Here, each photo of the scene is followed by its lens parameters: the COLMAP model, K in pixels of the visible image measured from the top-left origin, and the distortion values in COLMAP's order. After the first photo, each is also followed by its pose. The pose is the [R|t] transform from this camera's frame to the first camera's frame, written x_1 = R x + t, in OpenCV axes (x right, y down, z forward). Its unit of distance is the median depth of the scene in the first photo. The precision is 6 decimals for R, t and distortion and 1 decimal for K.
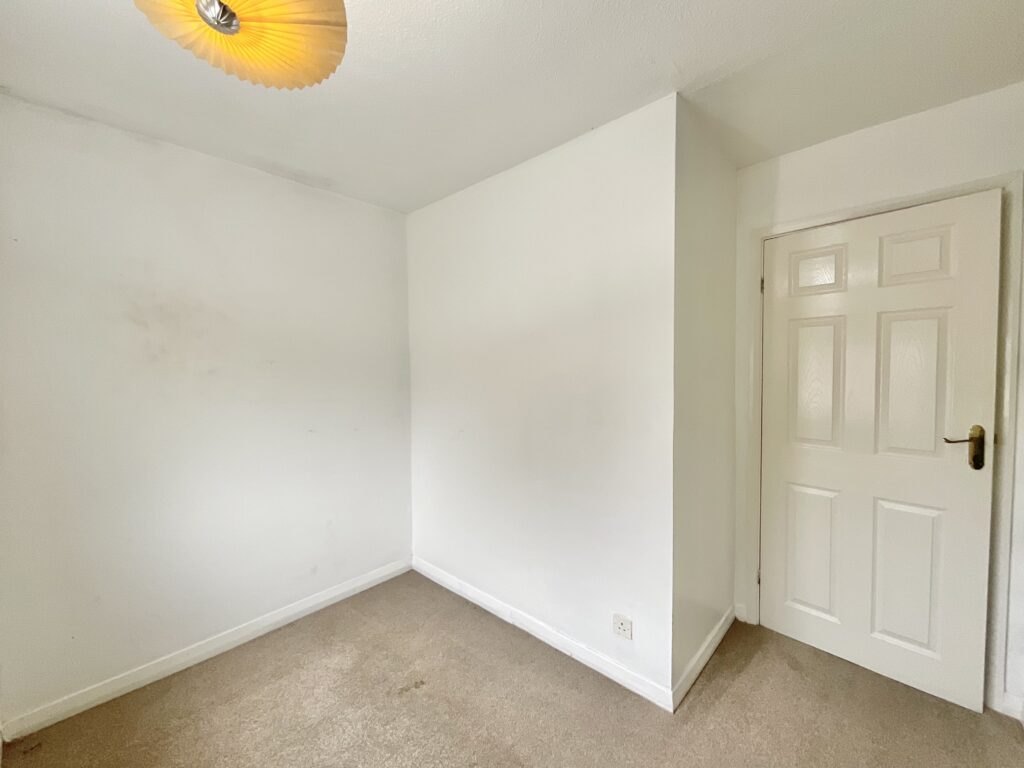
lens RADIAL K [[414.6, 0, 510.8], [0, 414.6, 383.9], [0, 0, 1]] dist [0.000973, -0.000319]
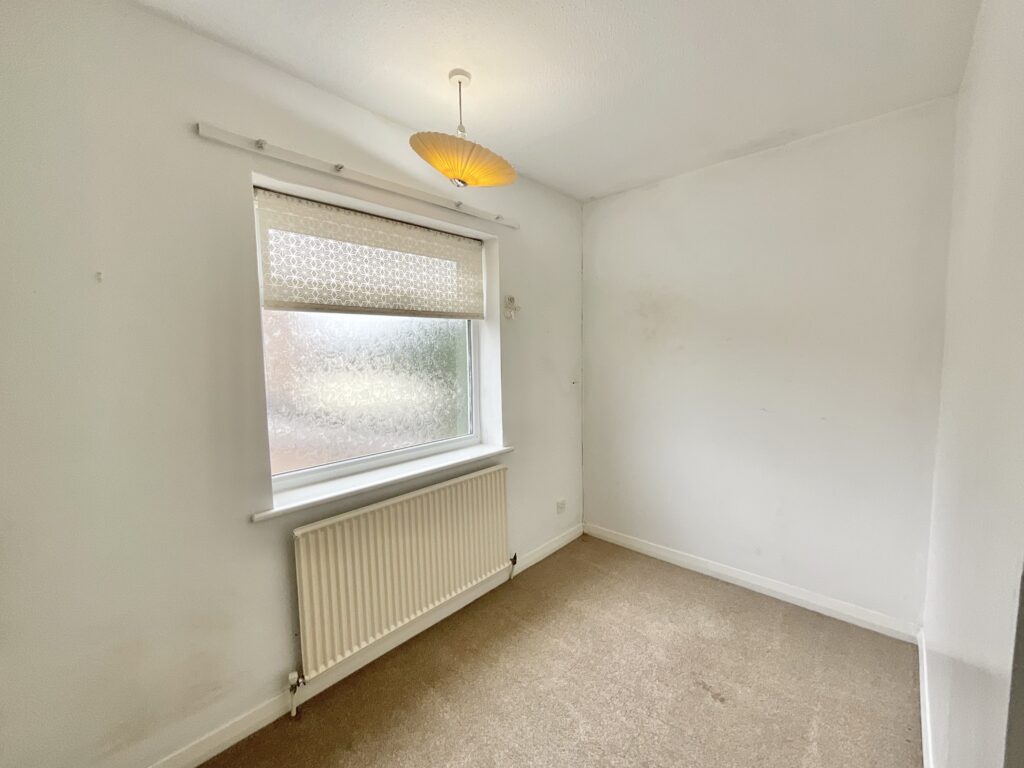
lens RADIAL K [[414.6, 0, 510.8], [0, 414.6, 383.9], [0, 0, 1]] dist [0.000973, -0.000319]
pose [[-0.005380, 0.094429, -0.995517, 0.579364], [-0.026776, 0.995161, 0.094540, -0.026347], [0.999627, 0.027165, -0.002825, 0.500199]]
